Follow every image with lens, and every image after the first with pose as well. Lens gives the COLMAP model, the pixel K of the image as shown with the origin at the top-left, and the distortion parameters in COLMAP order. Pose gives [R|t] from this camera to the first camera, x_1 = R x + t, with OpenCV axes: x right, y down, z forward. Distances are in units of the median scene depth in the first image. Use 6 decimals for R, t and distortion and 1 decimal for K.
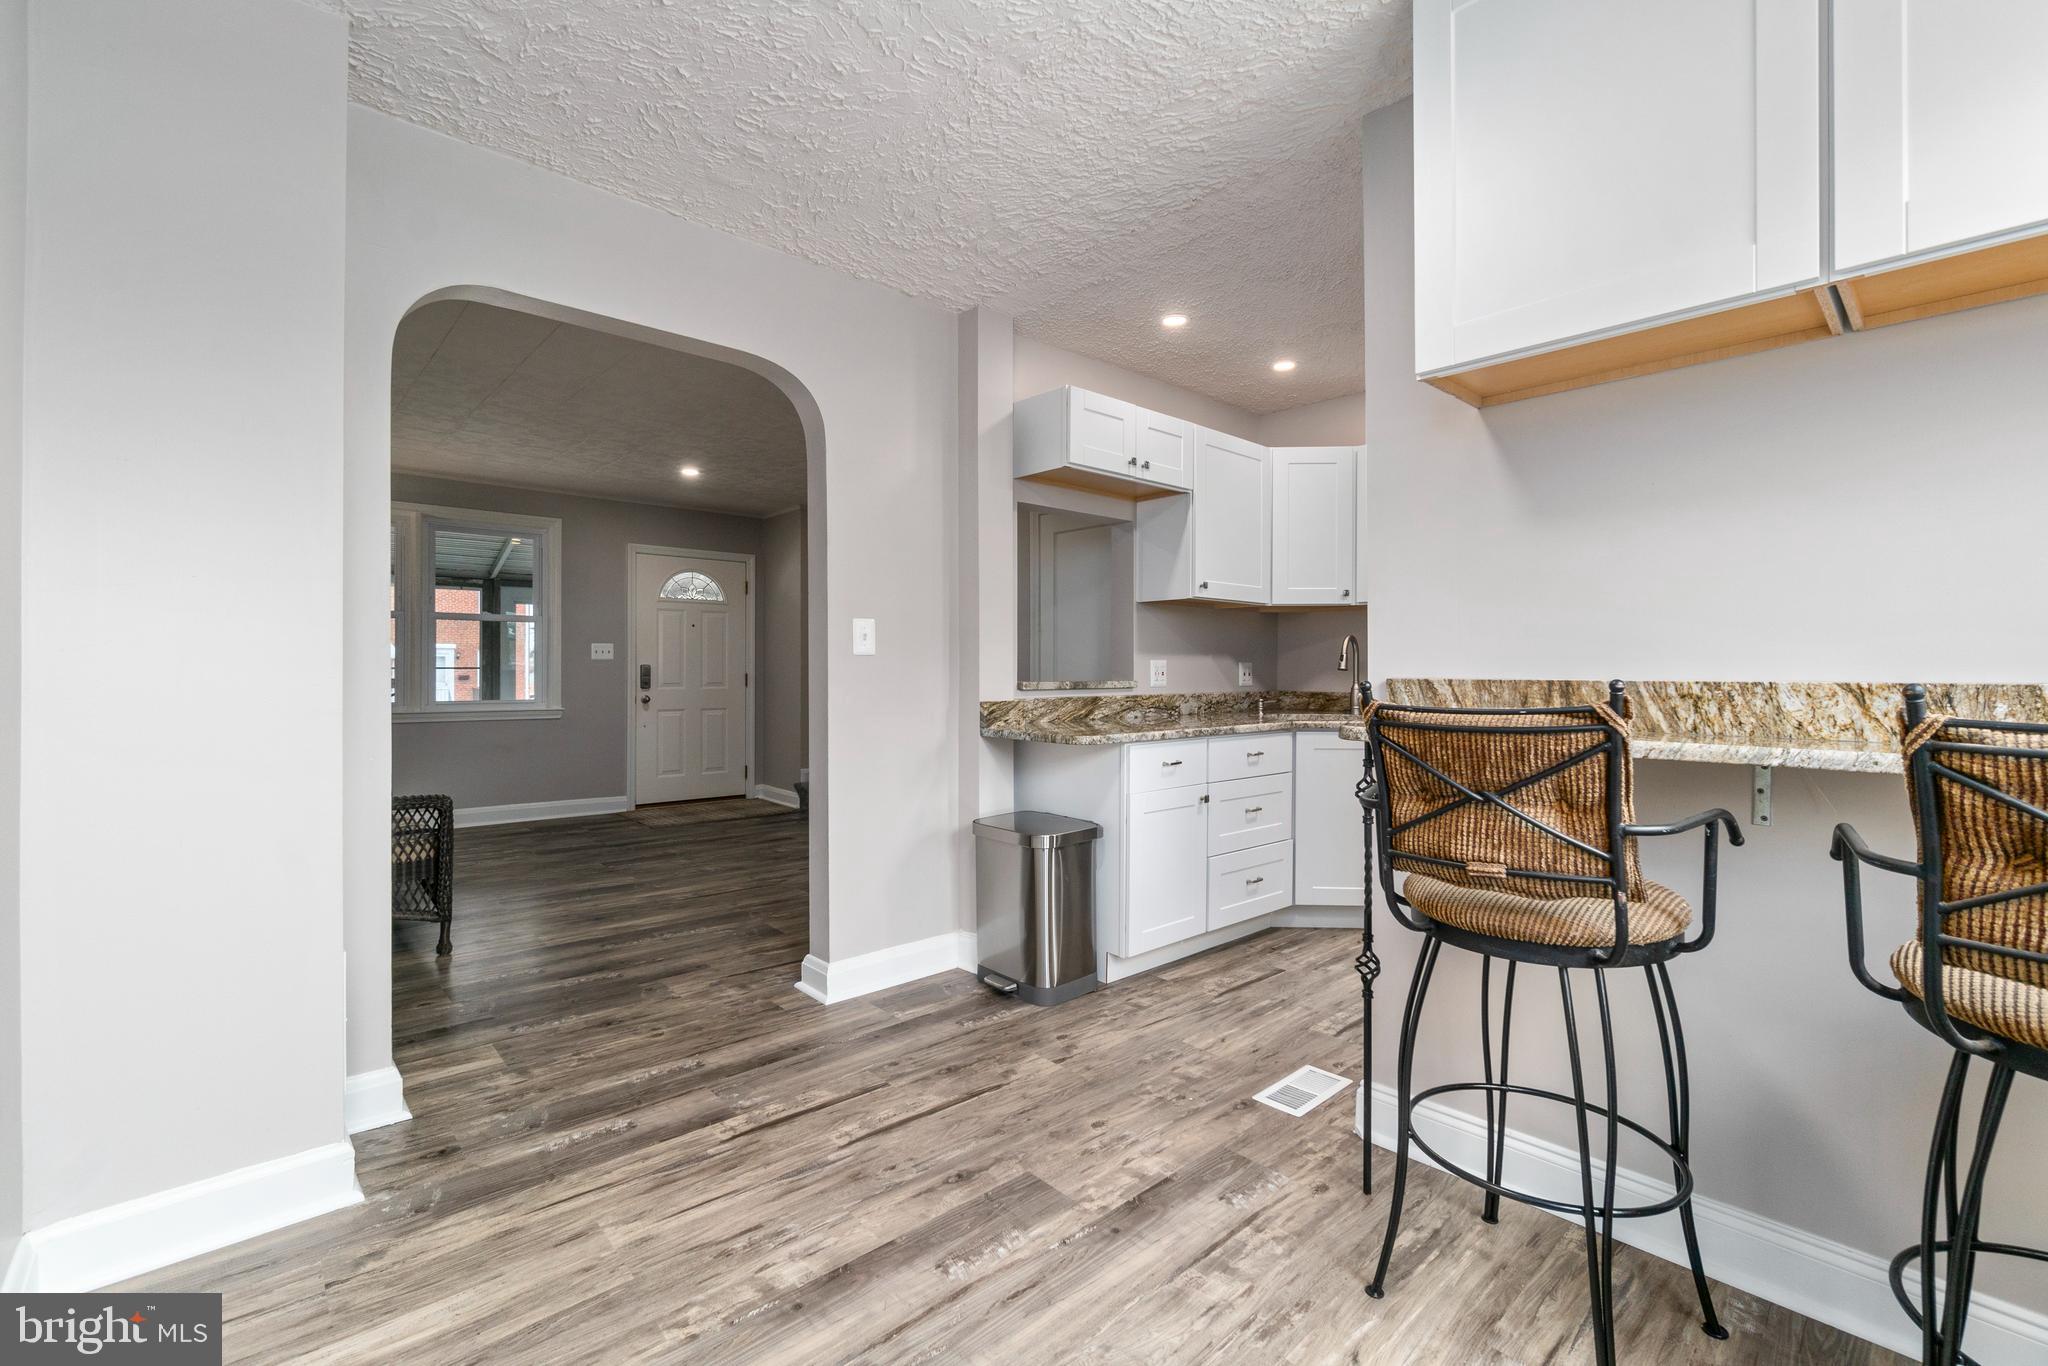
lens RADIAL K [[881.3, 0, 1017.3], [0, 881.3, 671.0], [0, 0, 1]] dist [-0.007240, 0.000306]
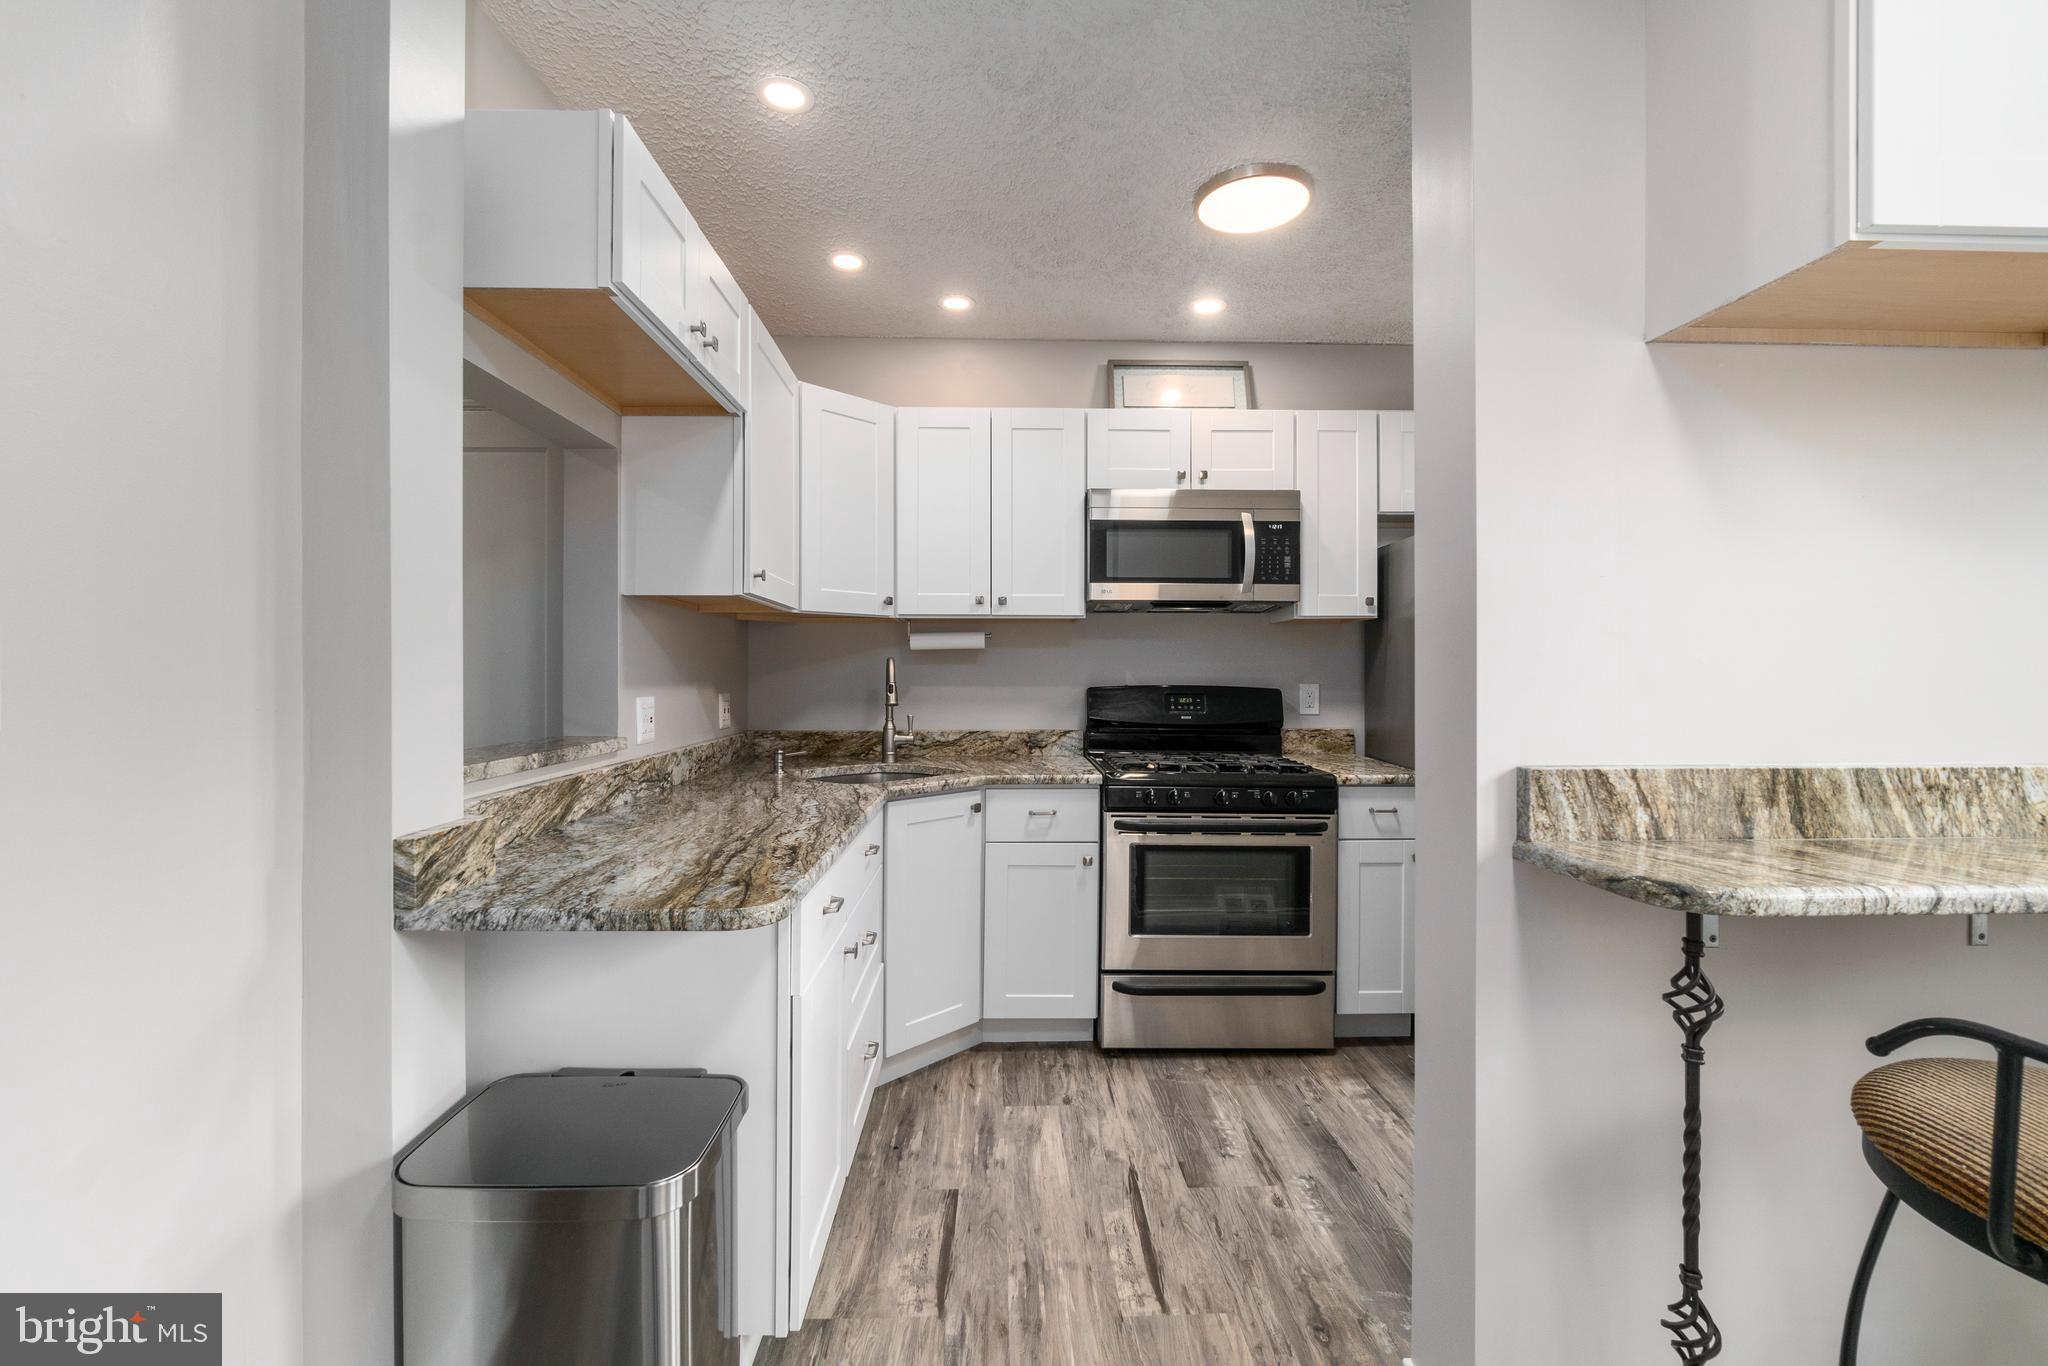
lens RADIAL K [[881.3, 0, 1017.3], [0, 881.3, 671.0], [0, 0, 1]] dist [-0.007240, 0.000306]
pose [[0.651616, 0.000058, 0.758549, -0.172754], [0.002591, 0.999994, -0.002302, -0.039874], [-0.758544, 0.003466, 0.651612, 0.629427]]
